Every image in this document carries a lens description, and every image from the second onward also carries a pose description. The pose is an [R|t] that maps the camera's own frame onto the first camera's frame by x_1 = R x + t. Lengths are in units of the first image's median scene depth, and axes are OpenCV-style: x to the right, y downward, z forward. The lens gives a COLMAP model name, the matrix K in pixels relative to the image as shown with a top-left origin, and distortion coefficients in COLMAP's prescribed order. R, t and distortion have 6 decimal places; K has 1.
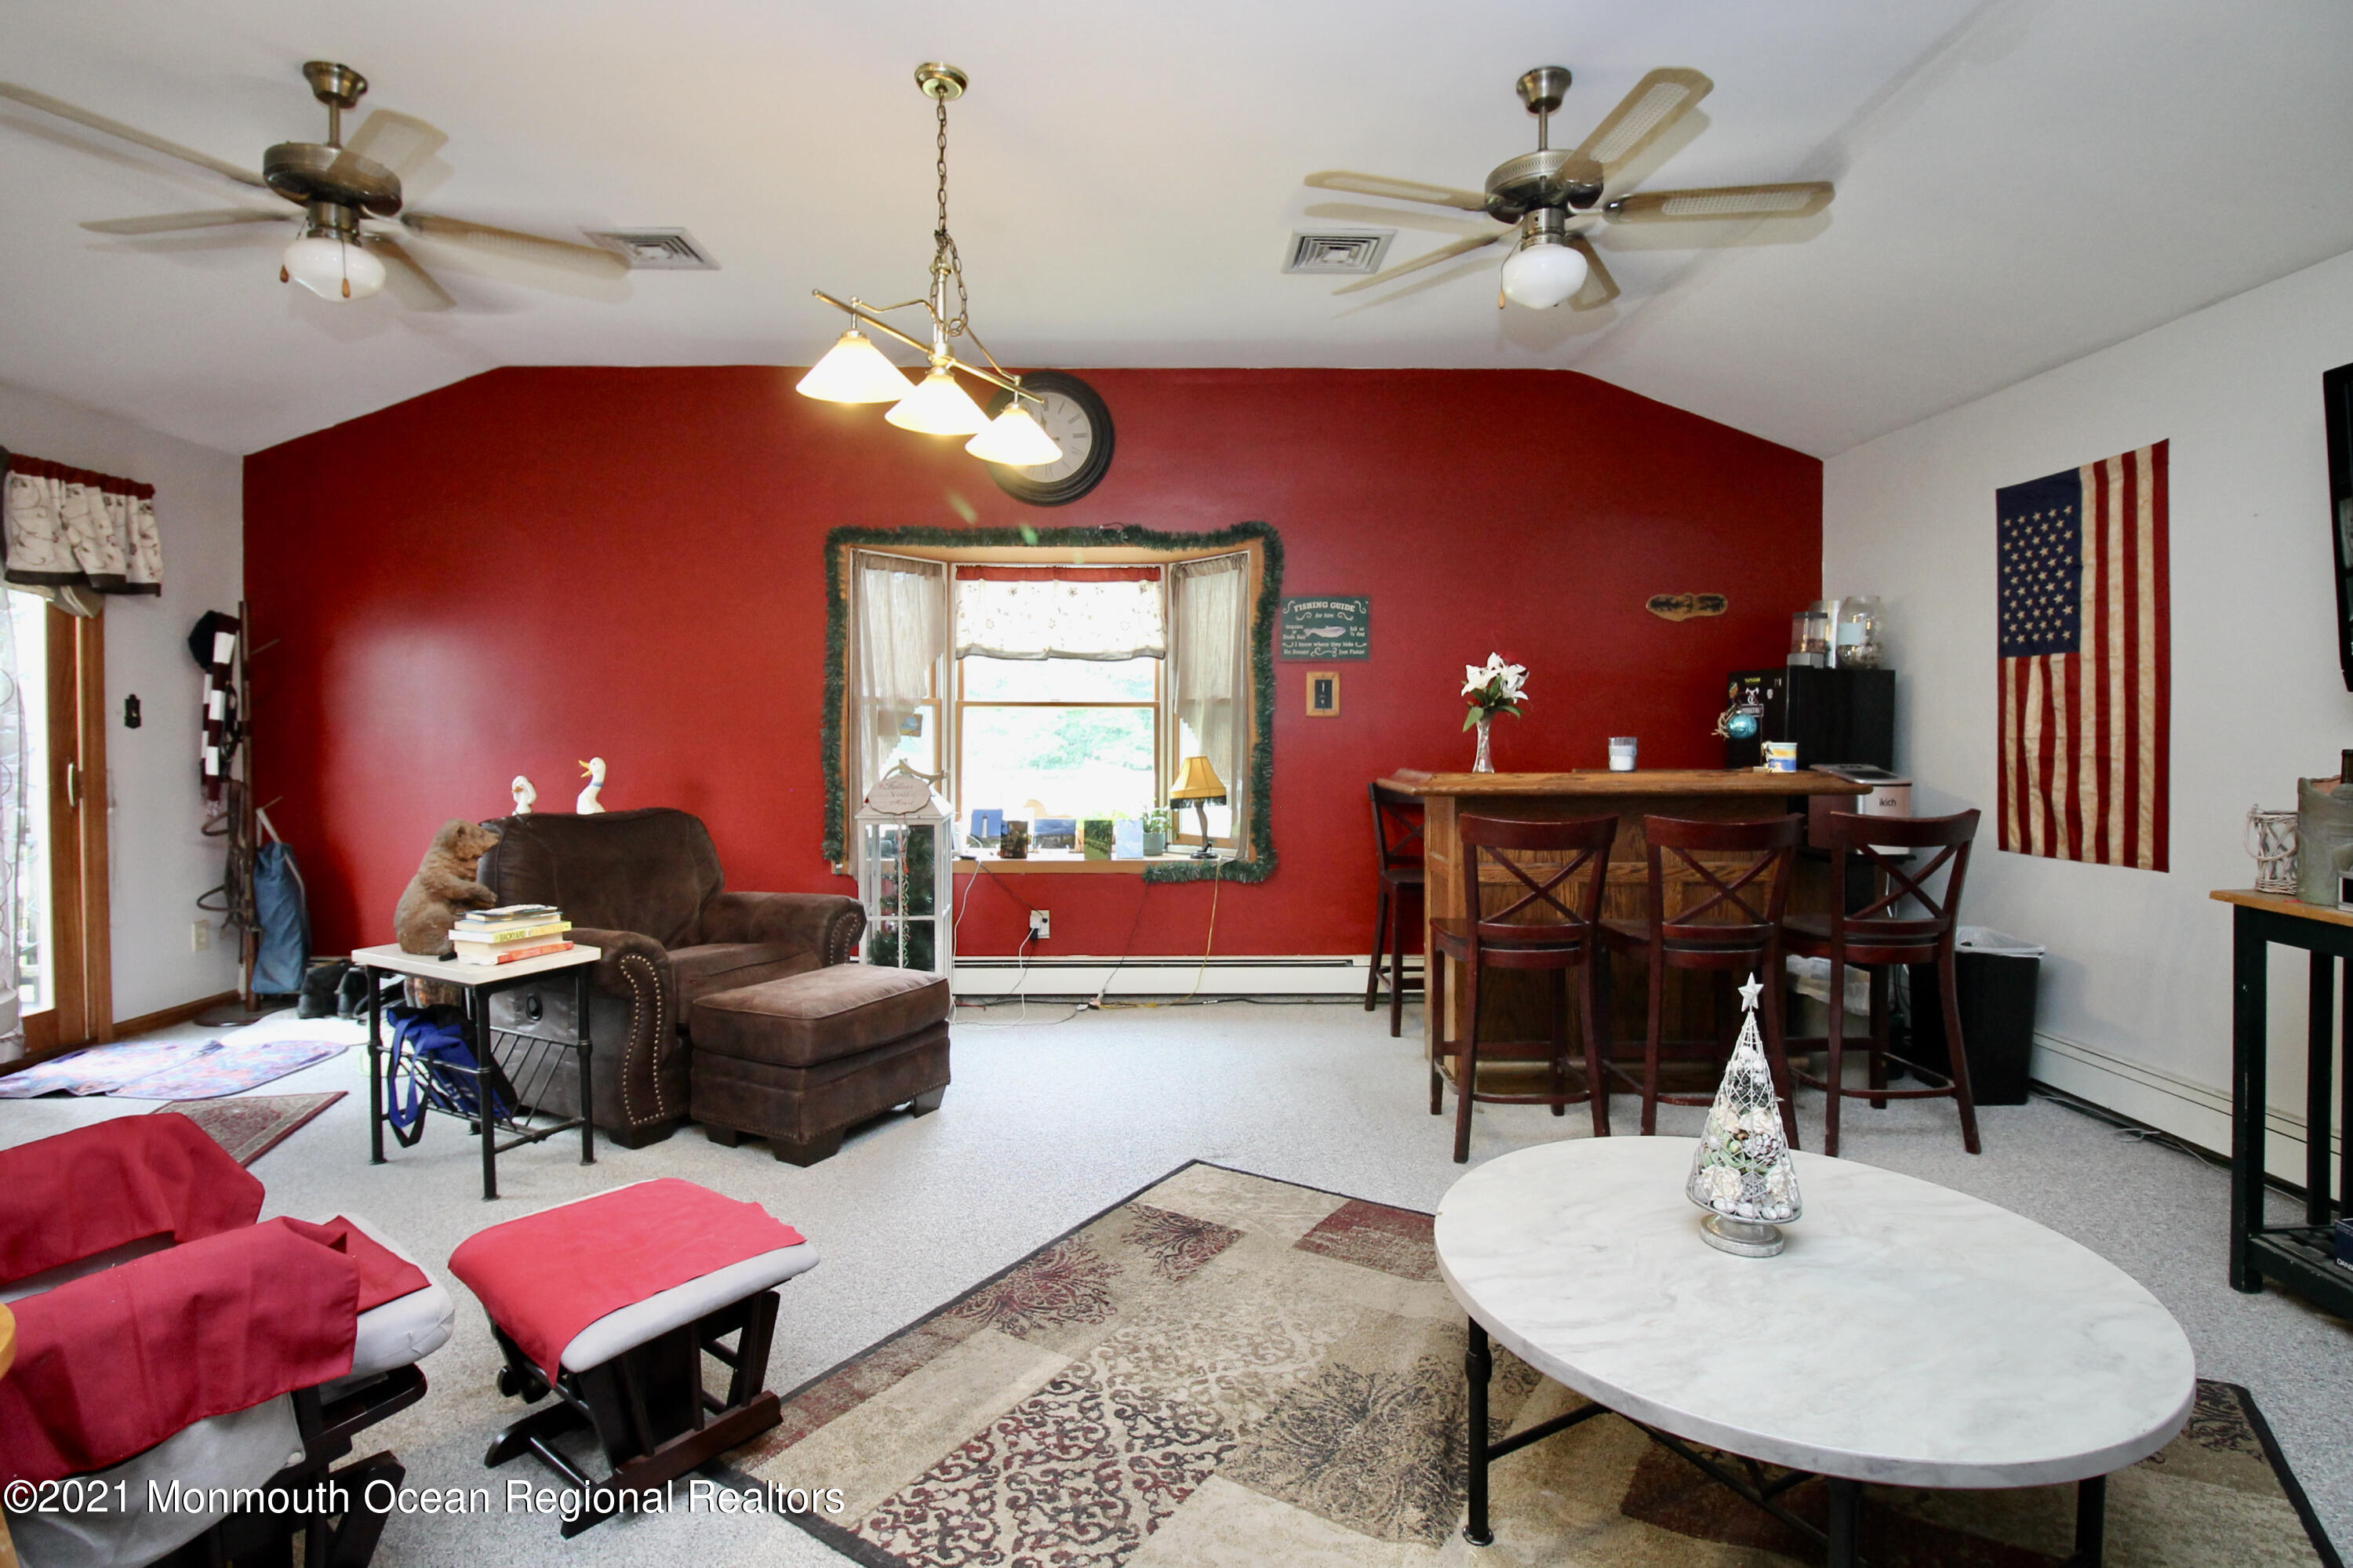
lens RADIAL K [[1138.6, 0, 1184.4], [0, 1138.6, 750.4], [0, 0, 1]] dist [-0.000892, -0.013373]
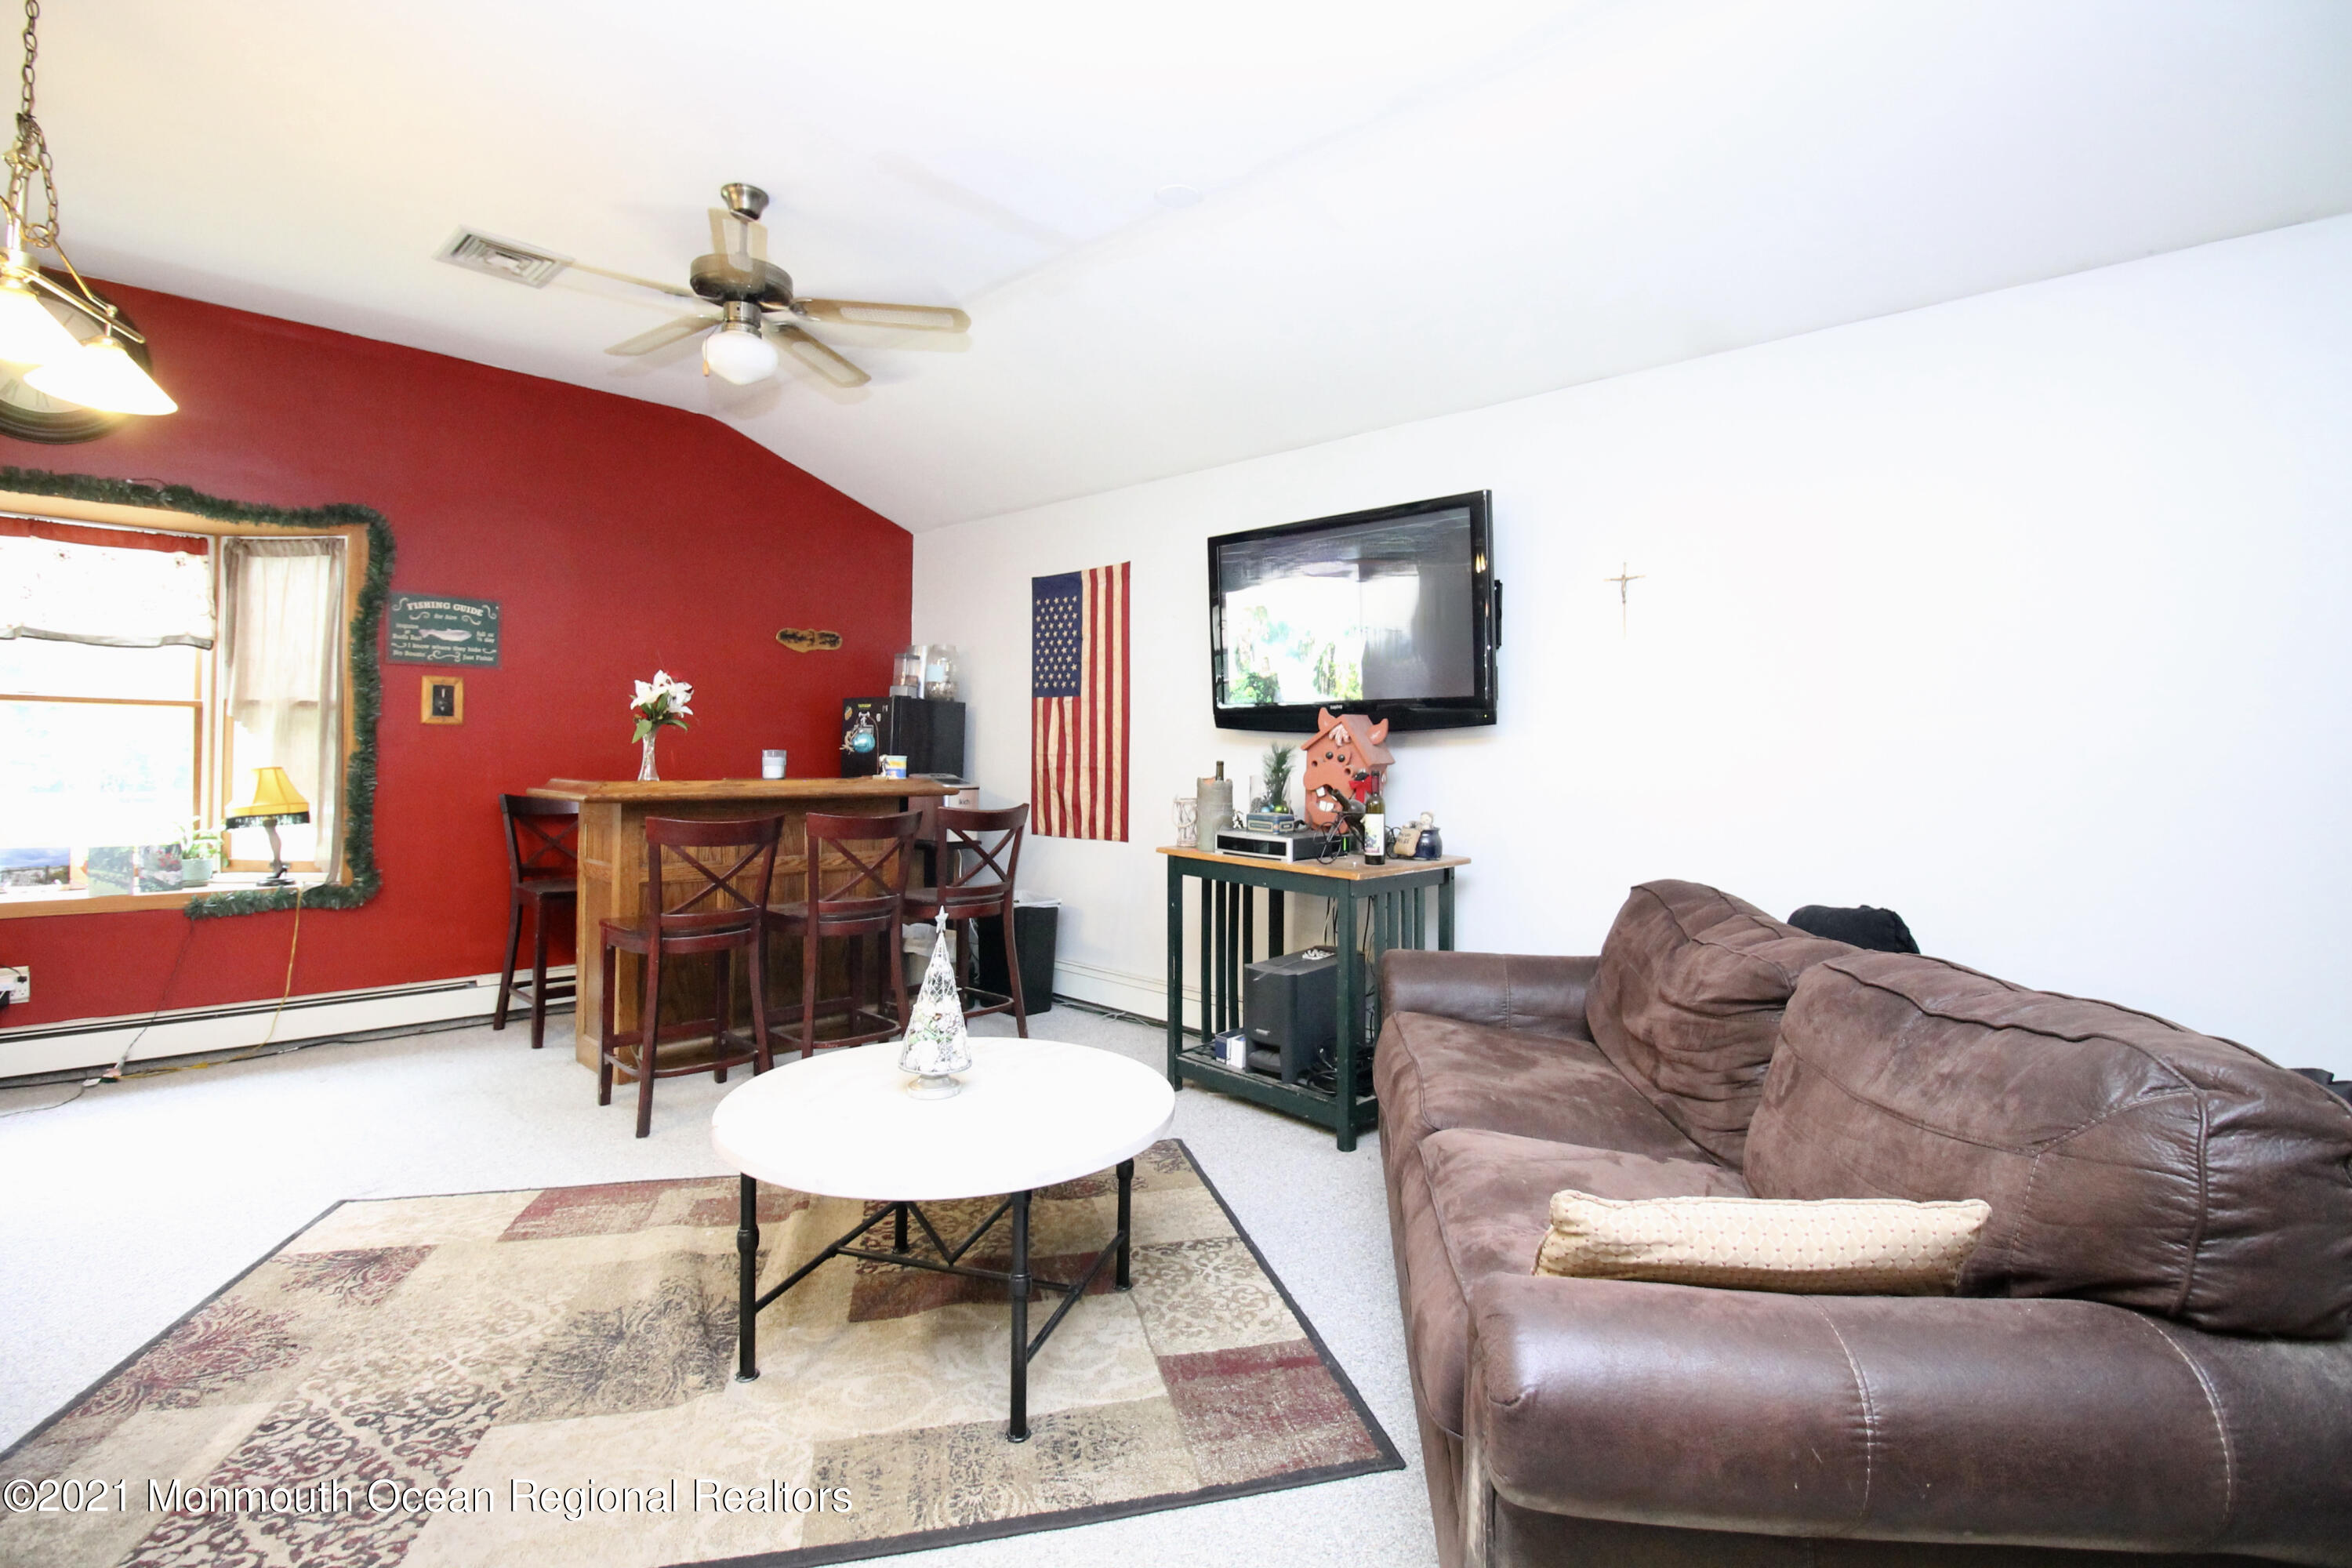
lens RADIAL K [[1100.2, 0, 1188.5], [0, 1100.2, 754.5], [0, 0, 1]] dist [-0.000114, -0.012860]
pose [[0.699421, 0.011972, 0.714609, -0.122544], [-0.002651, 0.999896, -0.014157, 0.007887], [-0.714705, 0.008007, 0.699380, -0.092302]]
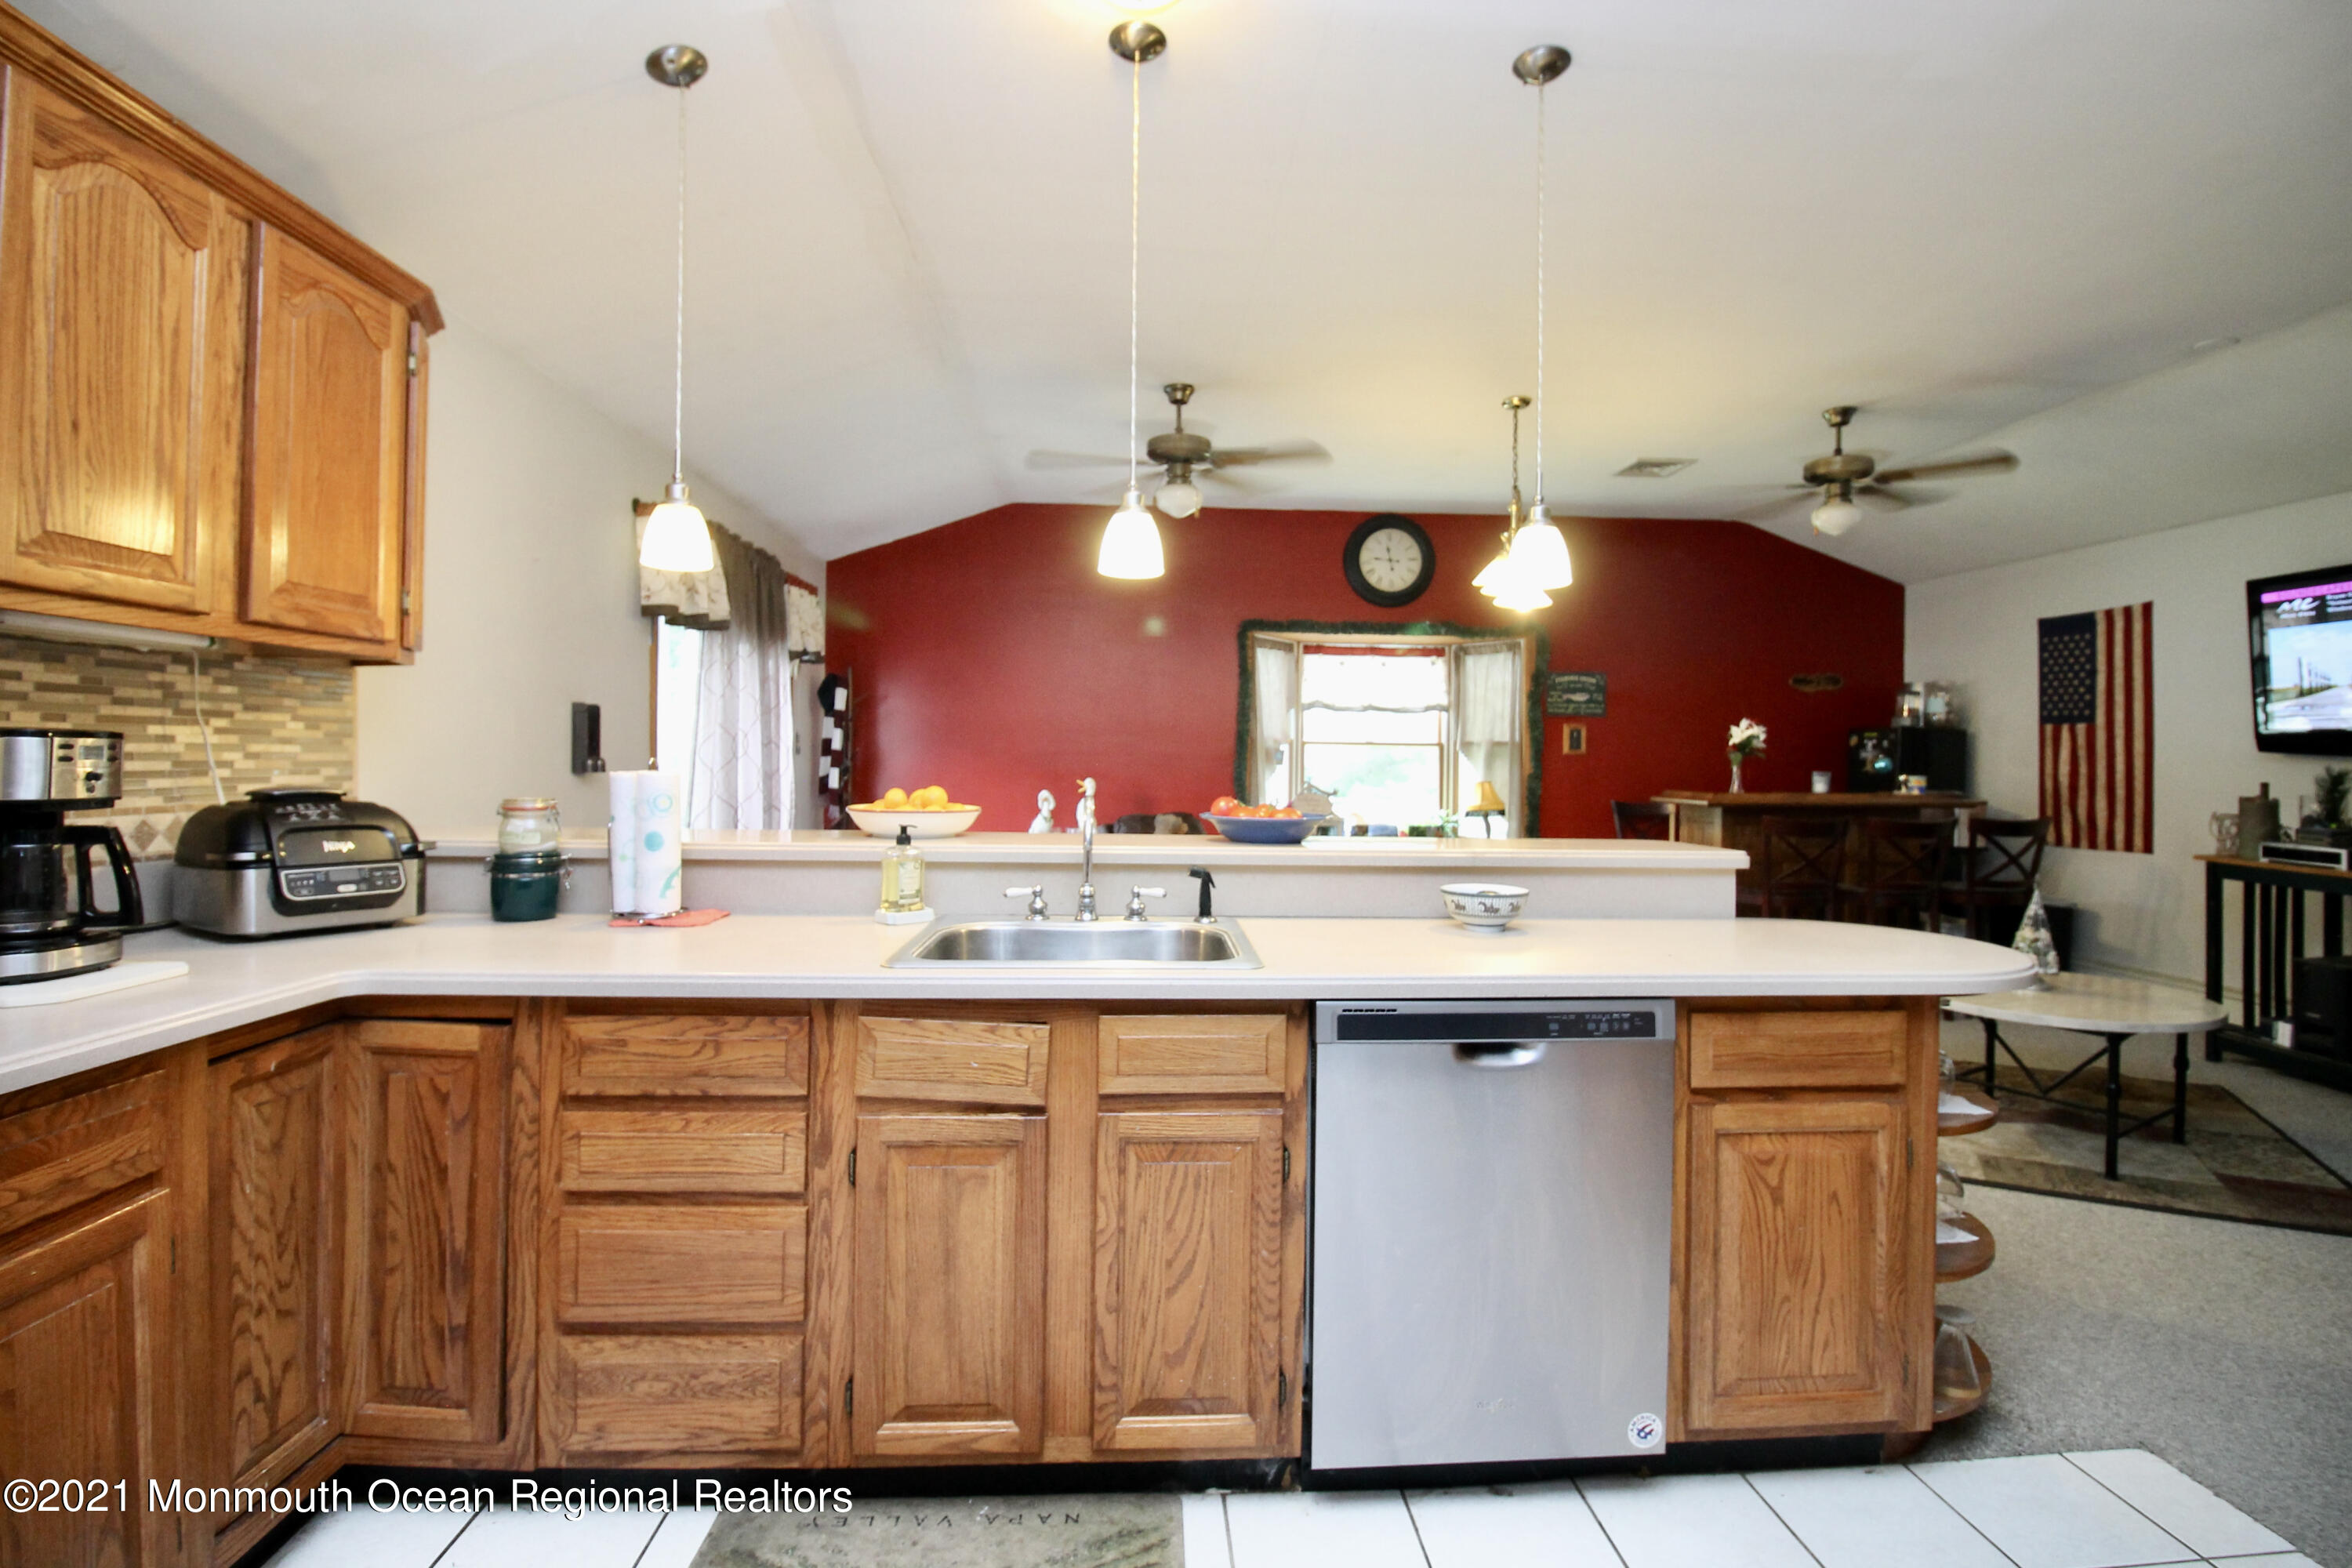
lens RADIAL K [[1099.8, 0, 1196.1], [0, 1099.8, 757.3], [0, 0, 1]] dist [-0.001554, -0.013056]
pose [[0.998570, 0.010631, 0.052402, -0.568251], [-0.009641, 0.999771, -0.019106, 0.006139], [-0.052593, 0.018573, 0.998443, -0.492186]]
